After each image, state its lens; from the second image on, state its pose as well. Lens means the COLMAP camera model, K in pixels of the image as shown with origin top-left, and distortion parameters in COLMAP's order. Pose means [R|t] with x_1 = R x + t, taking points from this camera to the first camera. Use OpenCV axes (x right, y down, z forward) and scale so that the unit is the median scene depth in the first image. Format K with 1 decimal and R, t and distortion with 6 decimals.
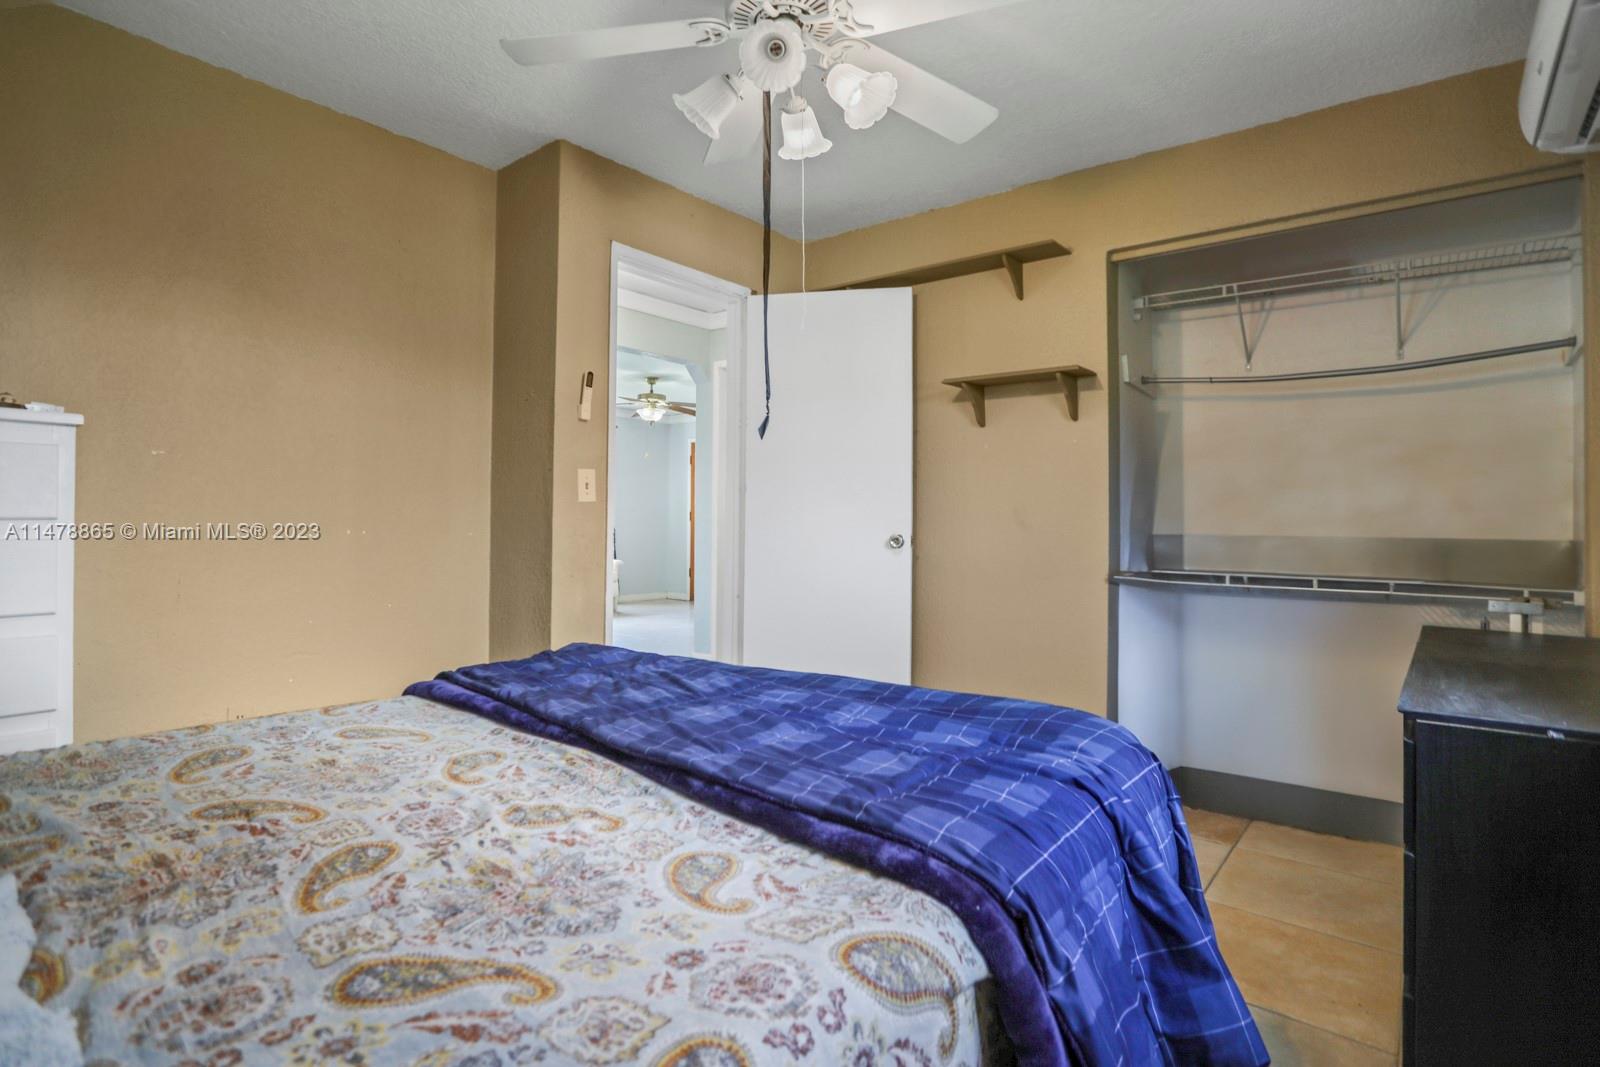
lens RADIAL K [[801.3, 0, 799.6], [0, 801.3, 528.3], [0, 0, 1]] dist [-0.066295, 0.024635]
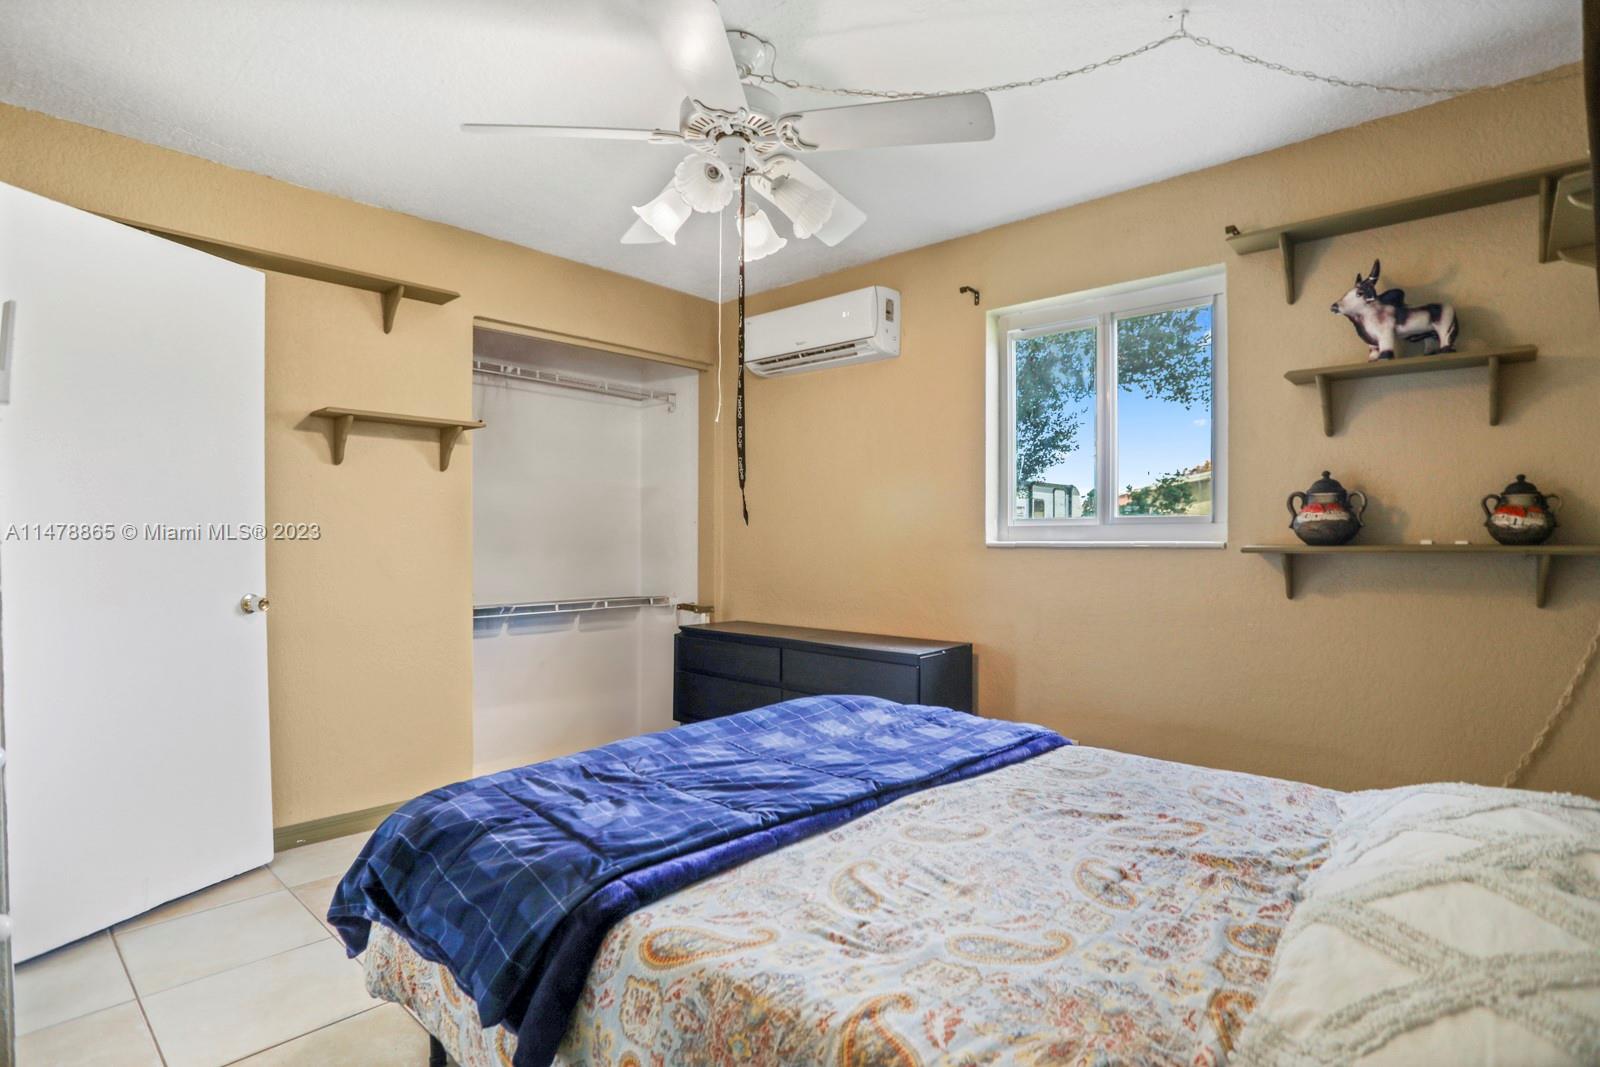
lens RADIAL K [[851.7, 0, 794.4], [0, 851.7, 537.7], [0, 0, 1]] dist [-0.043383, 0.000802]
pose [[0.067141, -0.003966, 0.997736, -0.690338], [0.011289, 0.999931, 0.003215, -0.049457], [-0.997680, 0.011047, 0.067181, 0.481609]]
